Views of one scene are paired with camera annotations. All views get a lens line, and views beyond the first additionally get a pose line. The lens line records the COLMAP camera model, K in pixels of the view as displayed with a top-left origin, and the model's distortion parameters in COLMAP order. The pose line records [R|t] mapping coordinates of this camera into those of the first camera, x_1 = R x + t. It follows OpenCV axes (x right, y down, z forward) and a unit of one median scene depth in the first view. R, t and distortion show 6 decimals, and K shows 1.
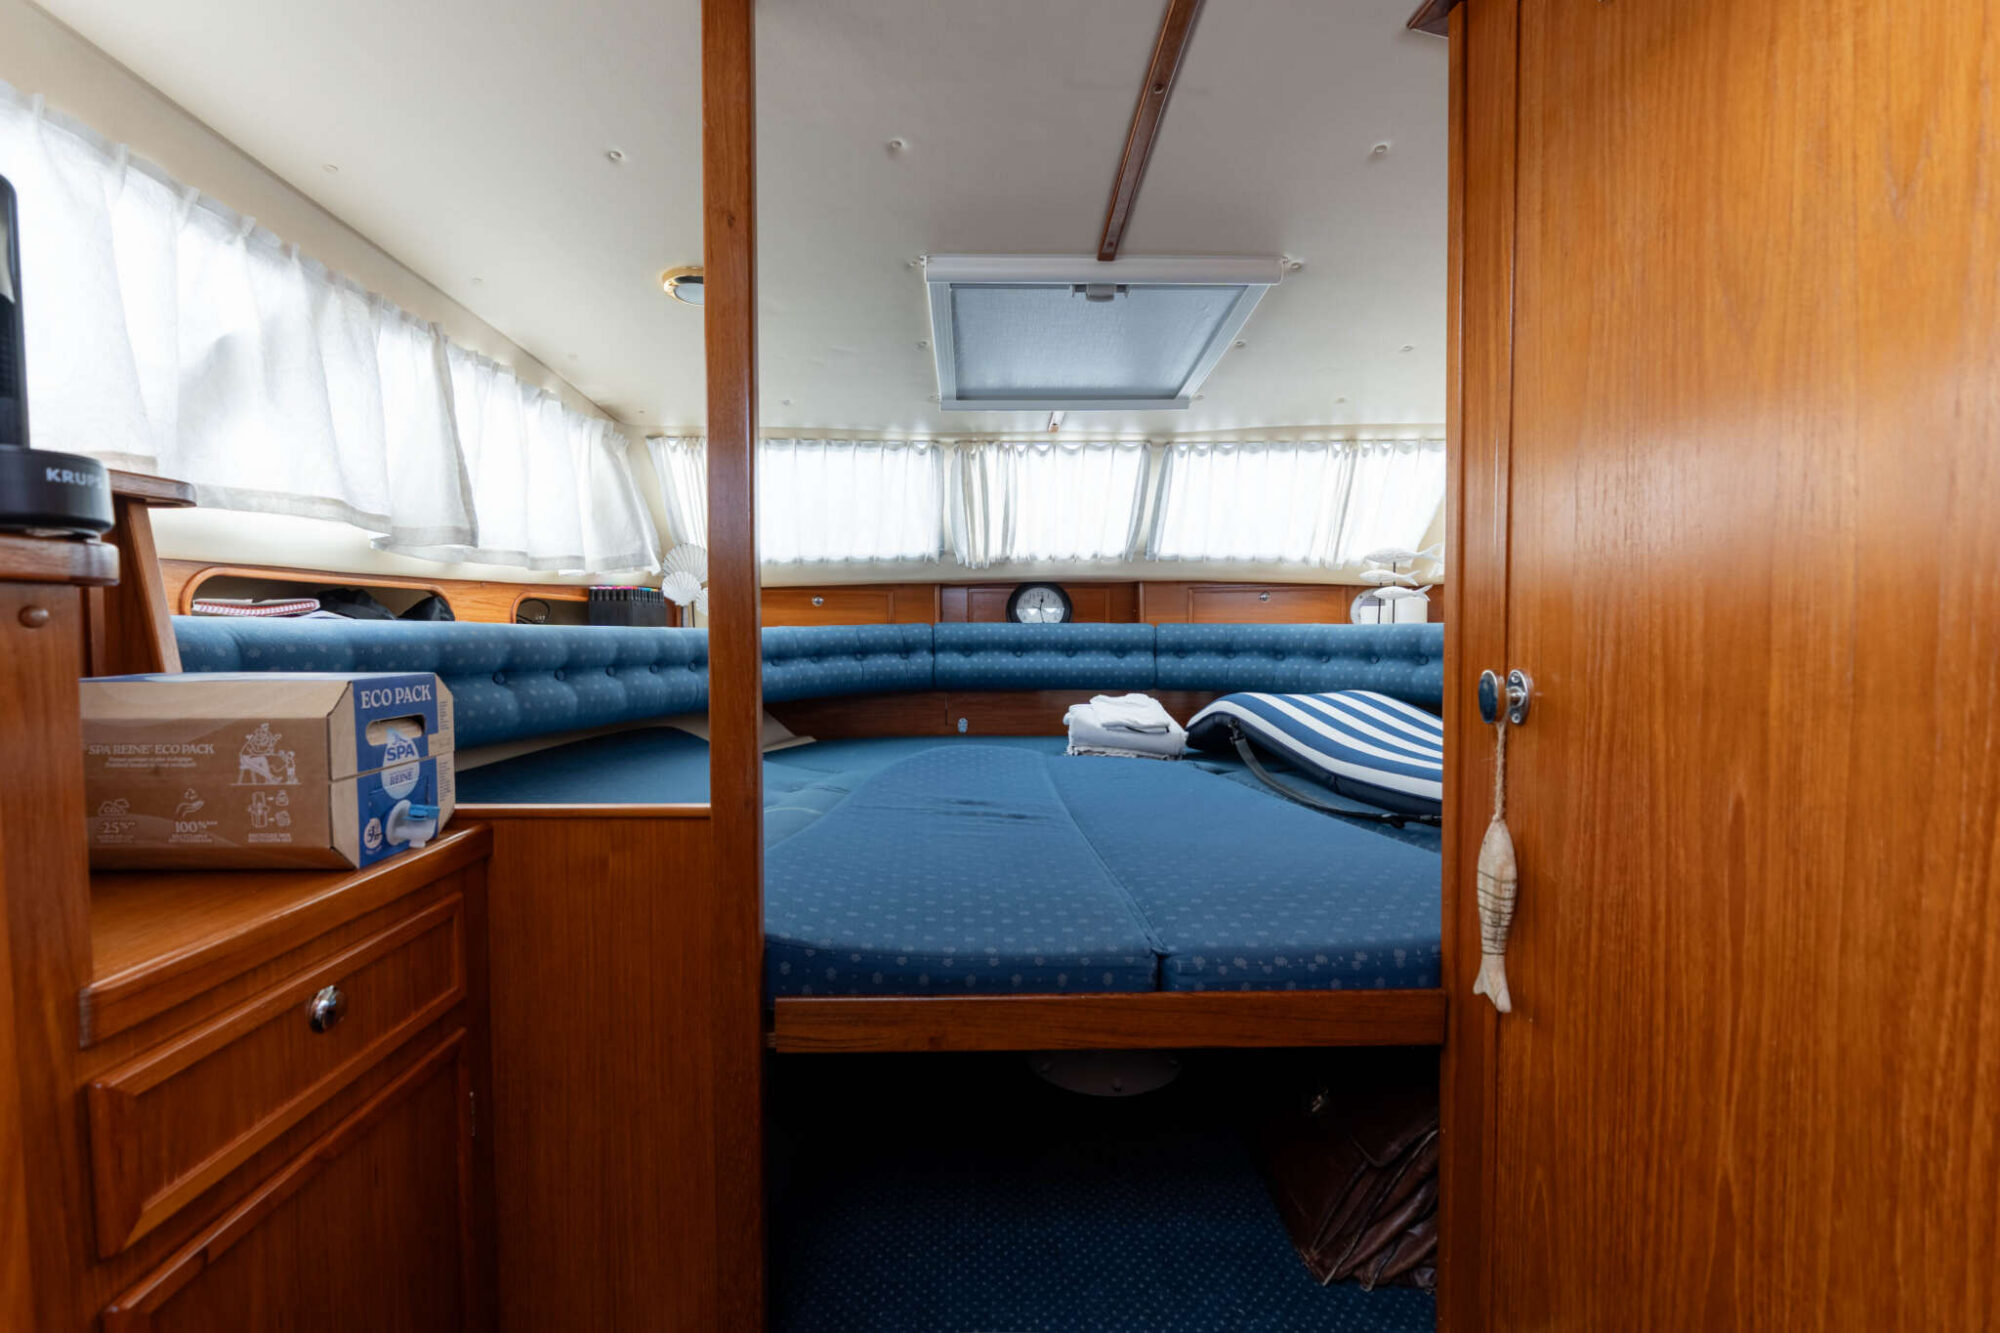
lens RADIAL K [[842.2, 0, 1000.1], [0, 842.2, 663.2], [0, 0, 1]] dist [-0.003211, -0.000348]
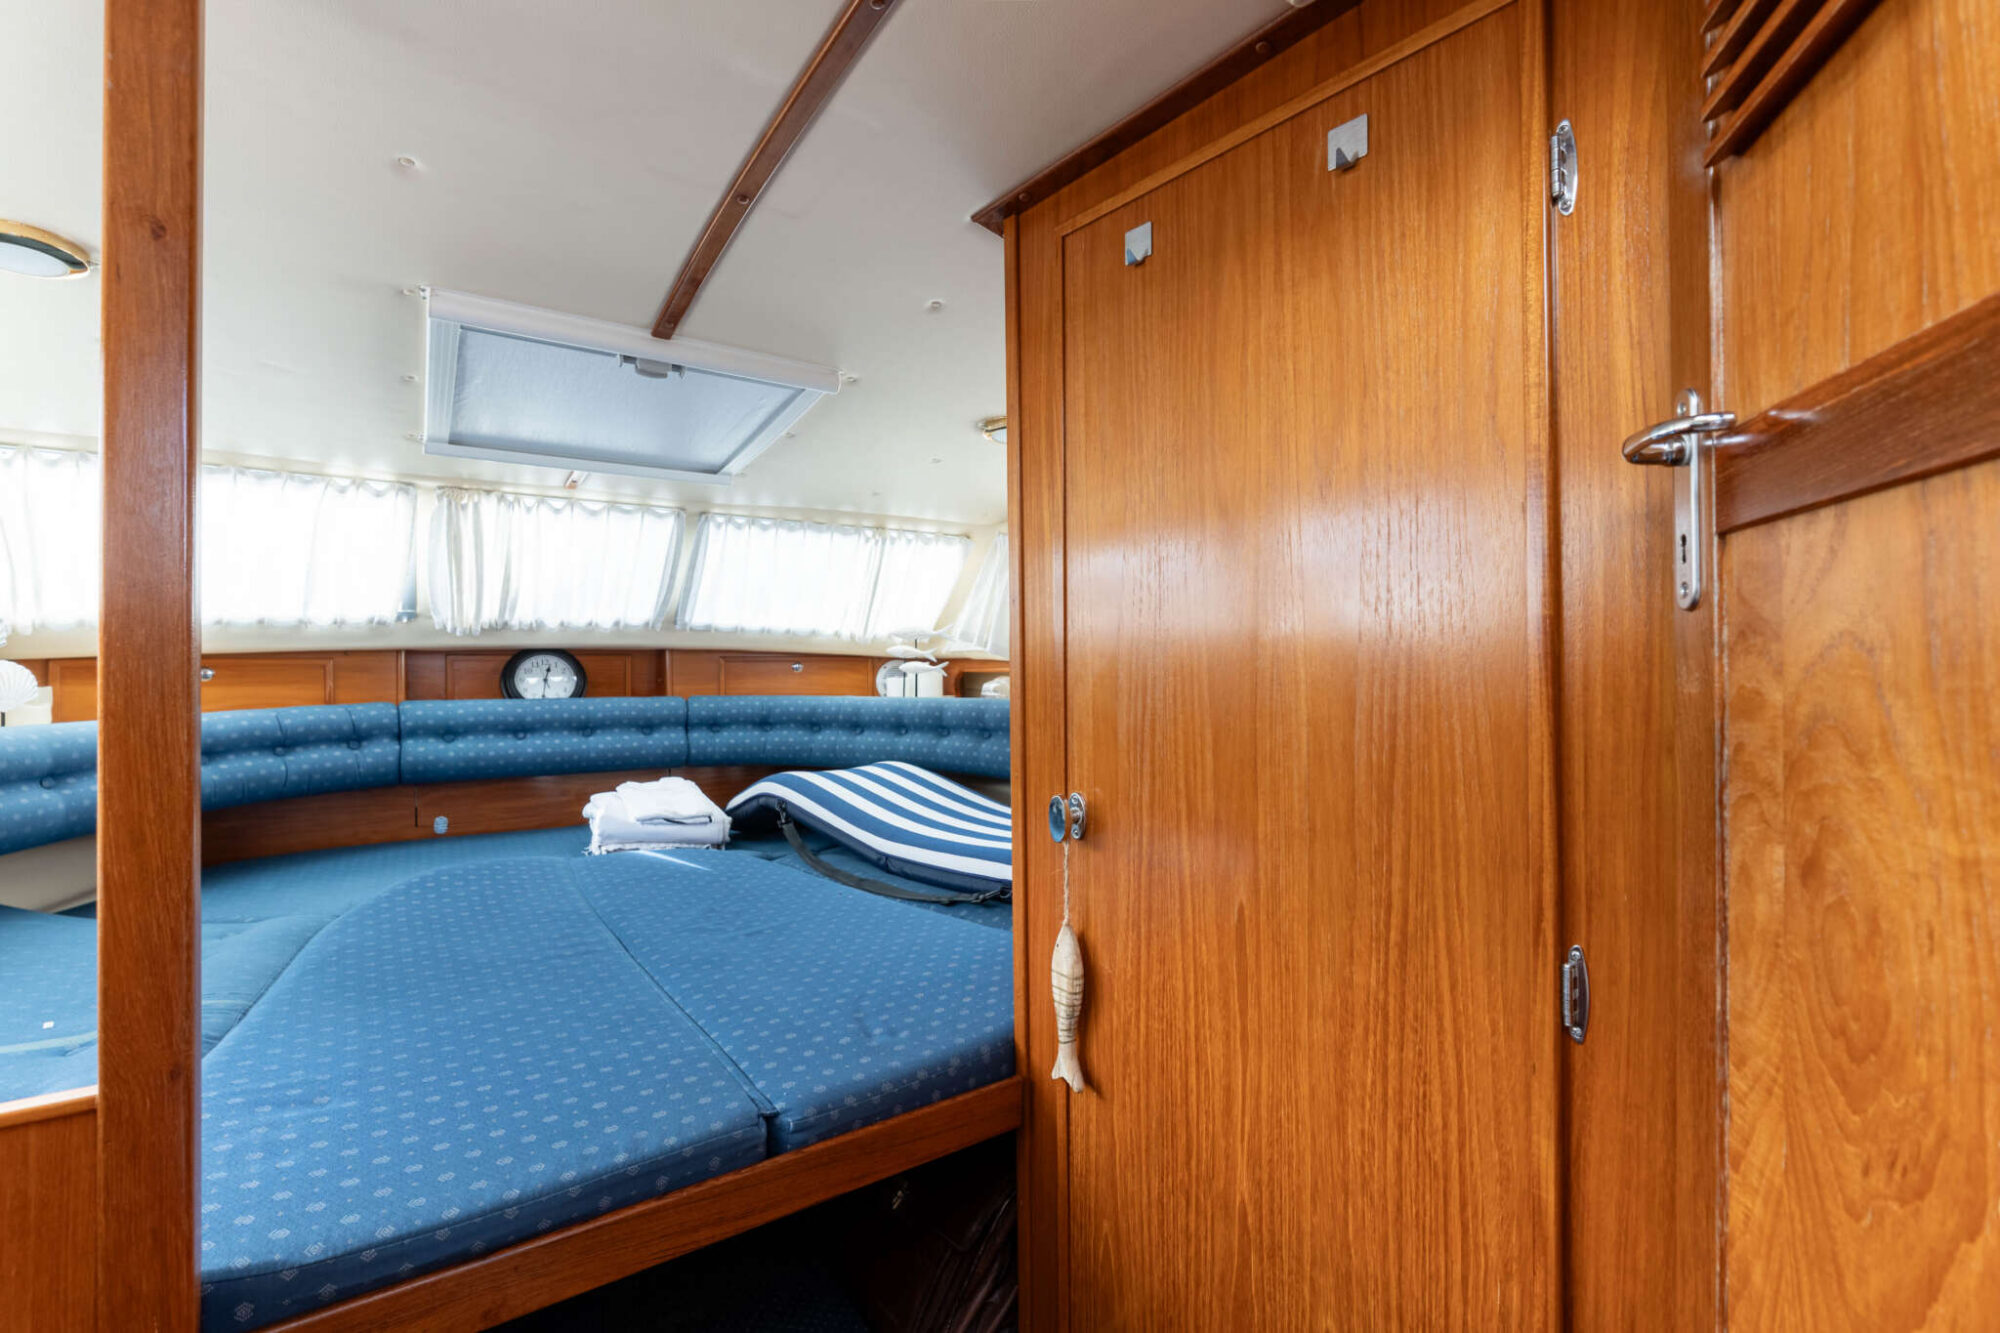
lens RADIAL K [[843.2, 0, 996.7], [0, 843.2, 663.6], [0, 0, 1]] dist [-0.002137, -0.000968]
pose [[0.840418, 0.000264, 0.541938, -0.067106], [0.024622, 0.998949, -0.038670, -0.074135], [-0.541378, 0.045842, 0.839528, 0.035189]]
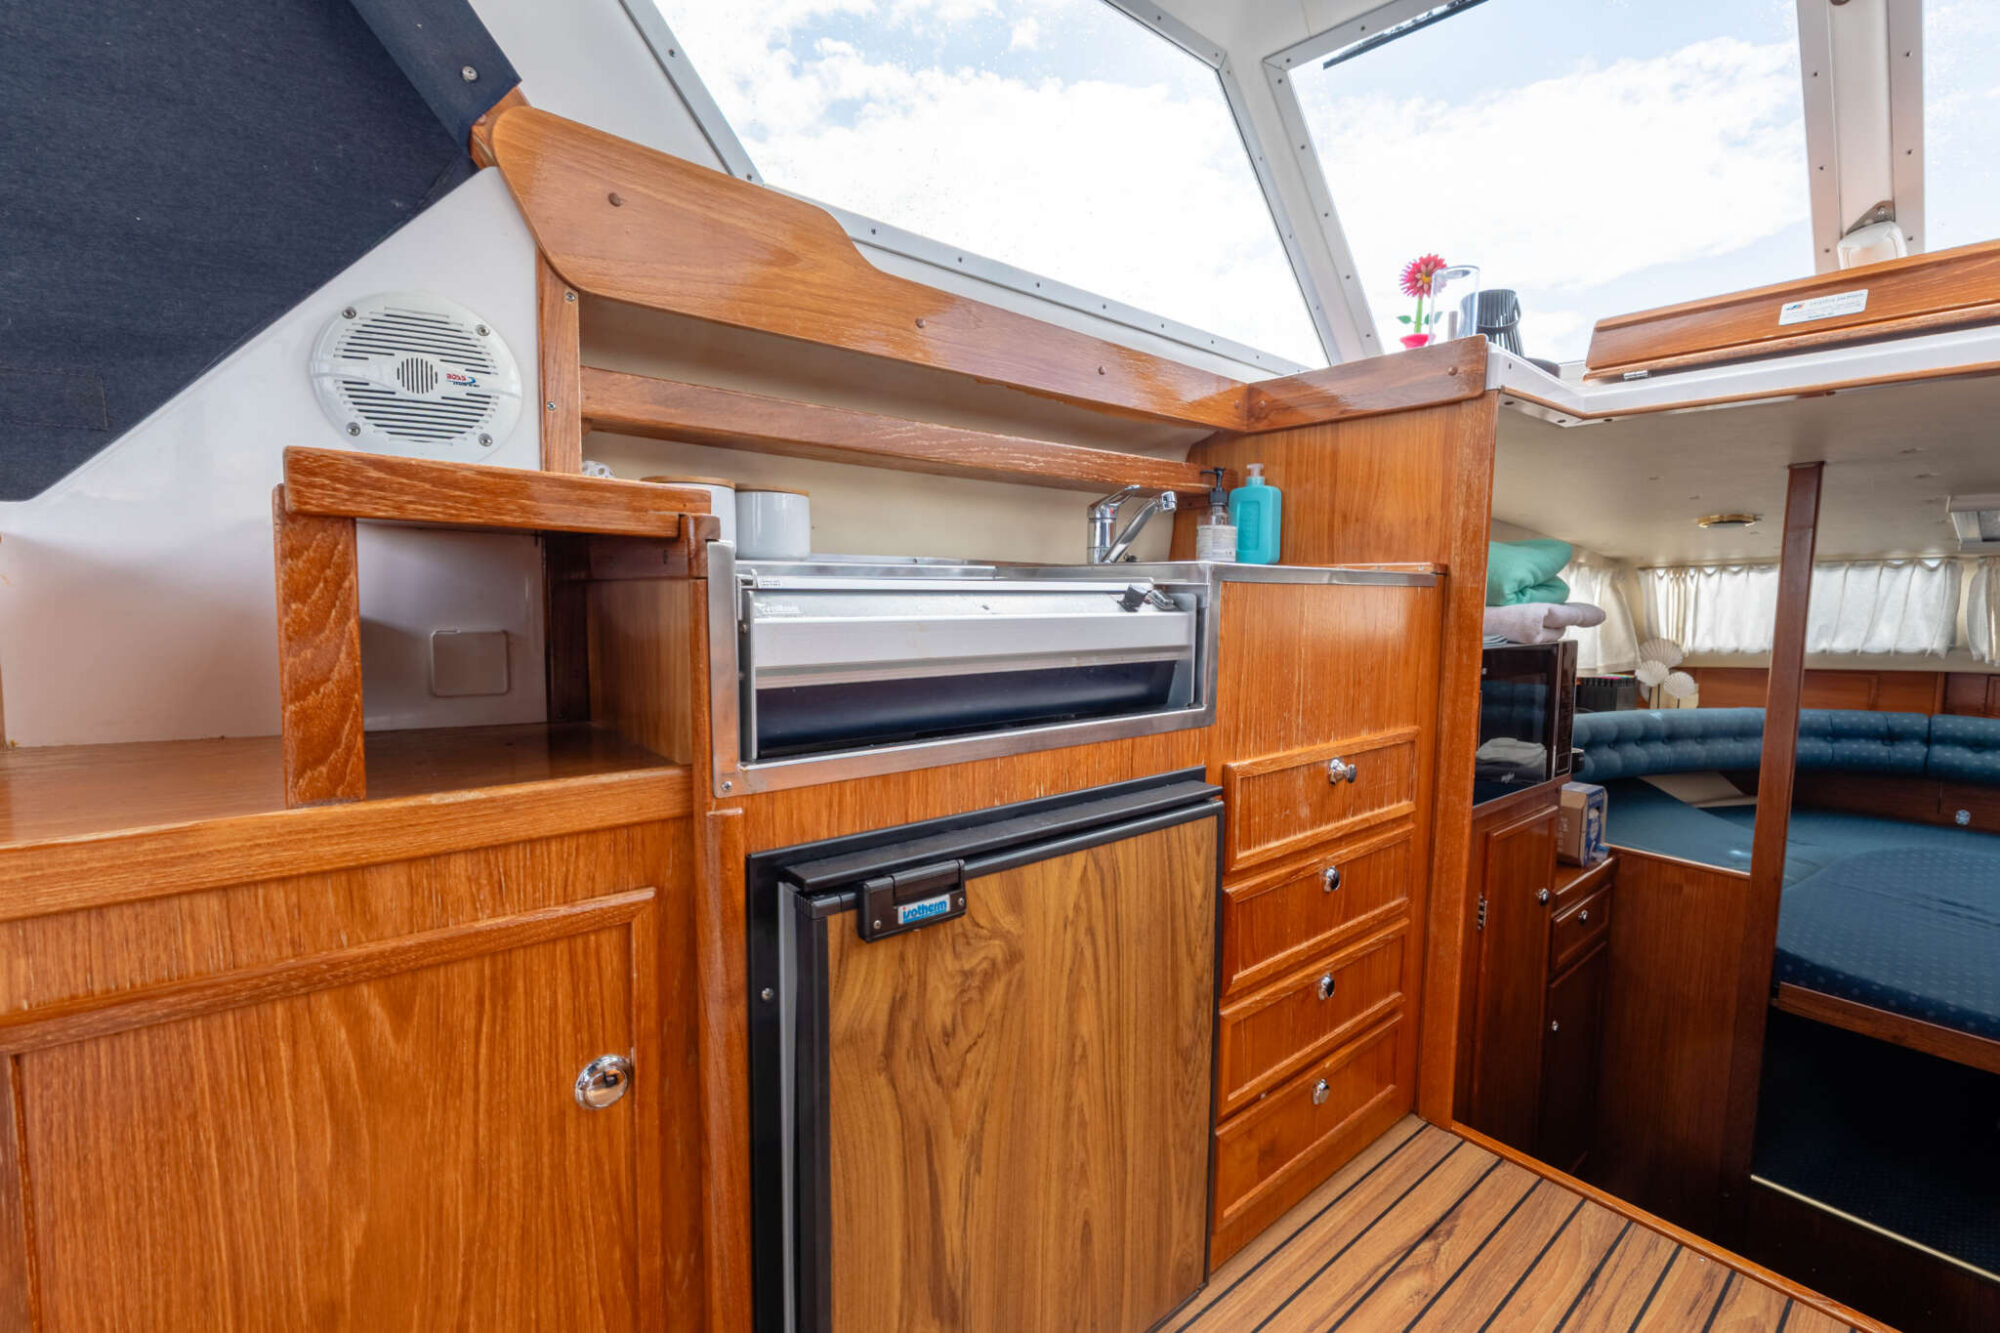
lens RADIAL K [[838.2, 0, 1002.4], [0, 838.2, 658.5], [0, 0, 1]] dist [-0.003889, -0.000556]
pose [[0.603871, 0.076403, -0.793412, 0.072637], [-0.049469, 0.997069, 0.058363, -0.226771], [0.795545, 0.004005, 0.605881, -0.988515]]
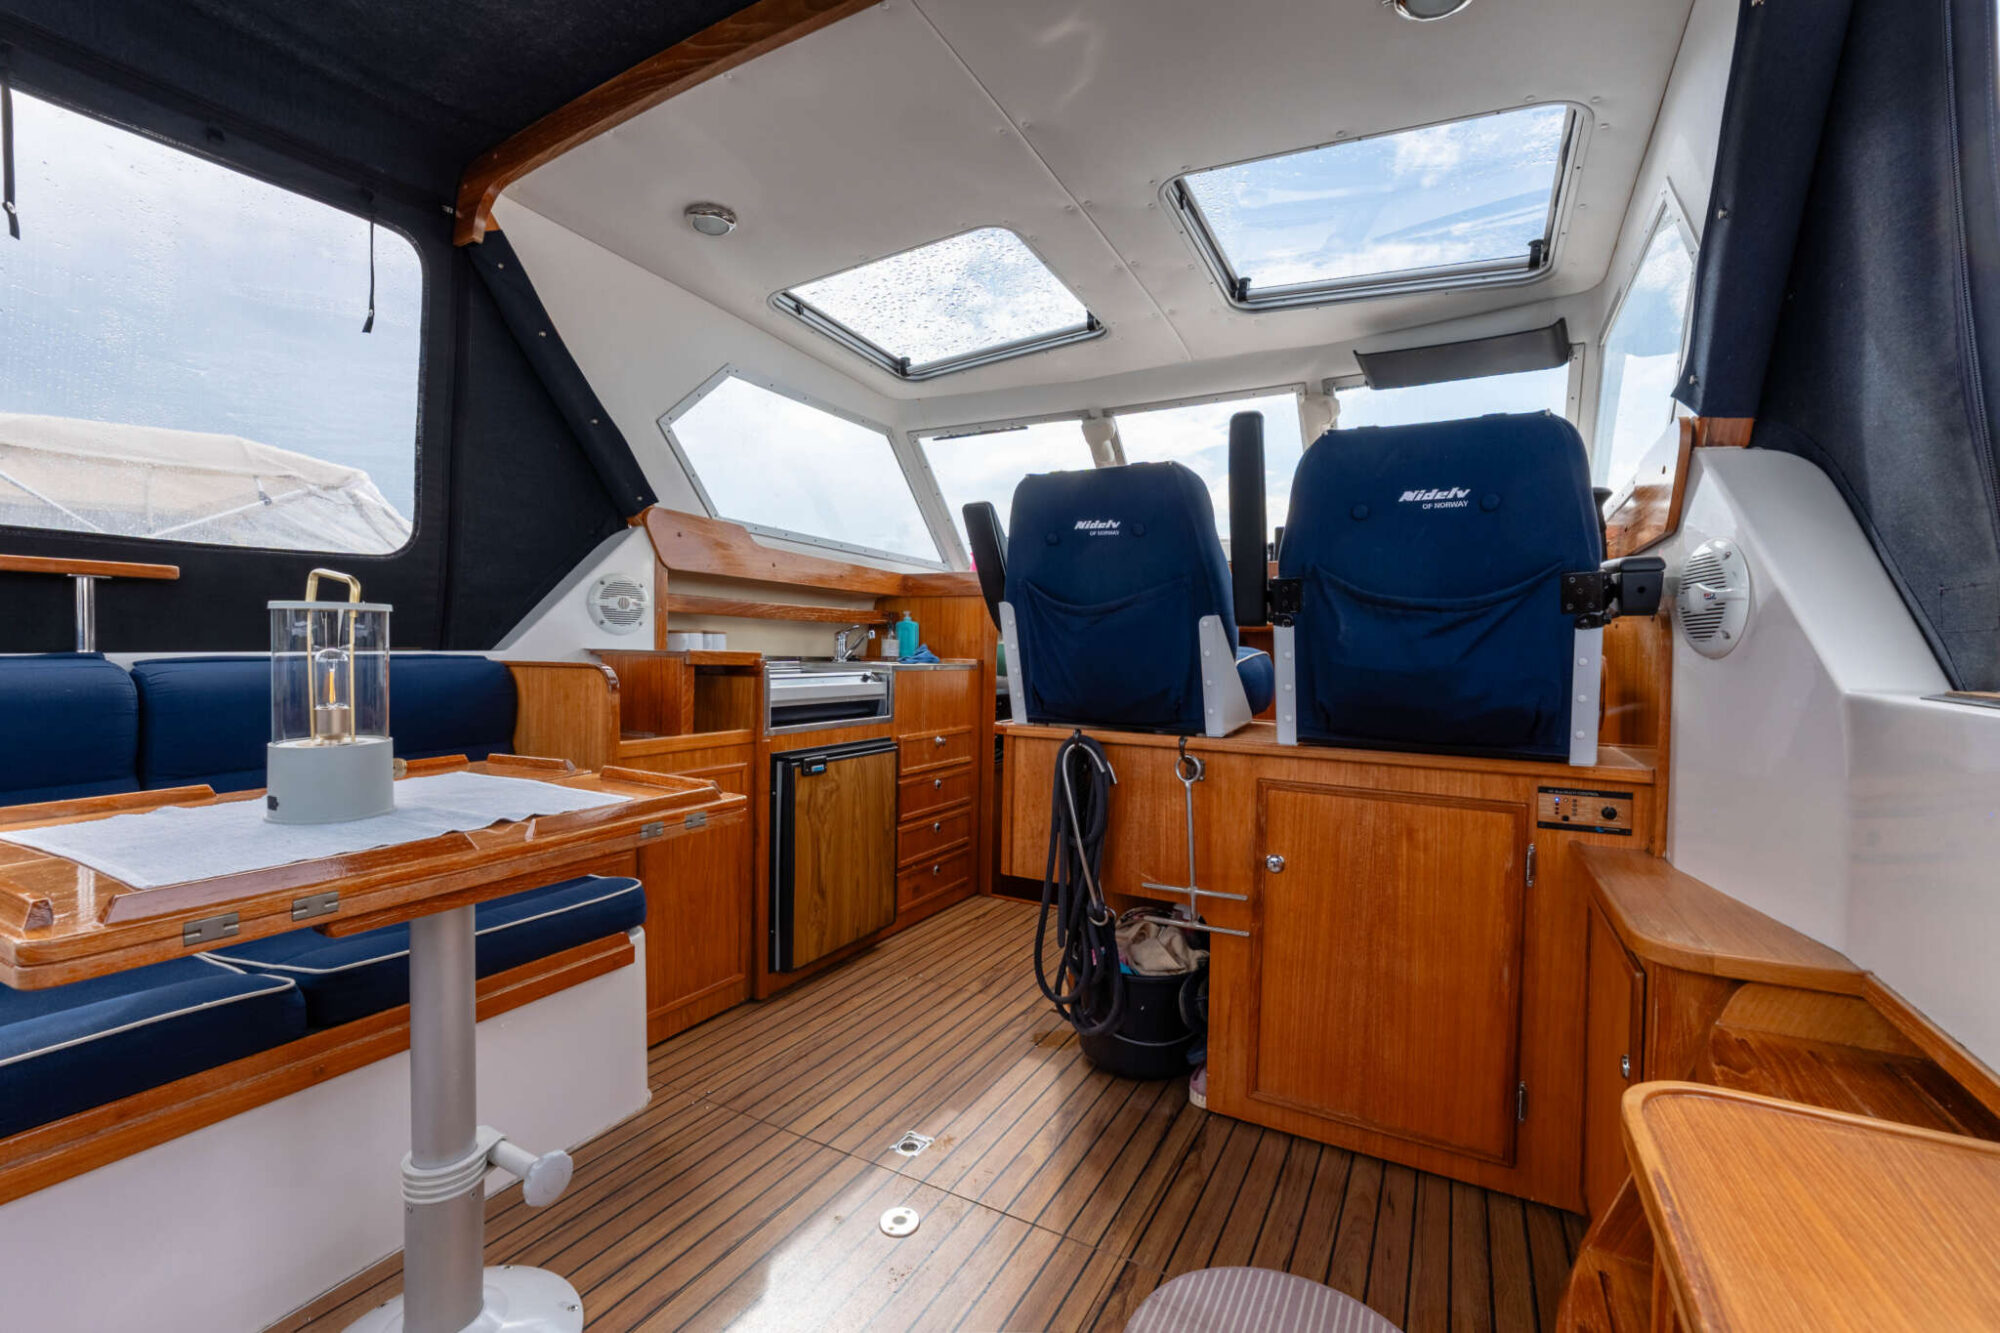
lens RADIAL K [[842.2, 0, 1000.1], [0, 842.2, 663.2], [0, 0, 1]] dist [-0.003211, -0.000348]
pose [[0.863977, 0.028931, -0.502699, 0.760519], [-0.044550, 0.998825, -0.019083, -0.248393], [0.501556, 0.038883, 0.864251, -1.913236]]
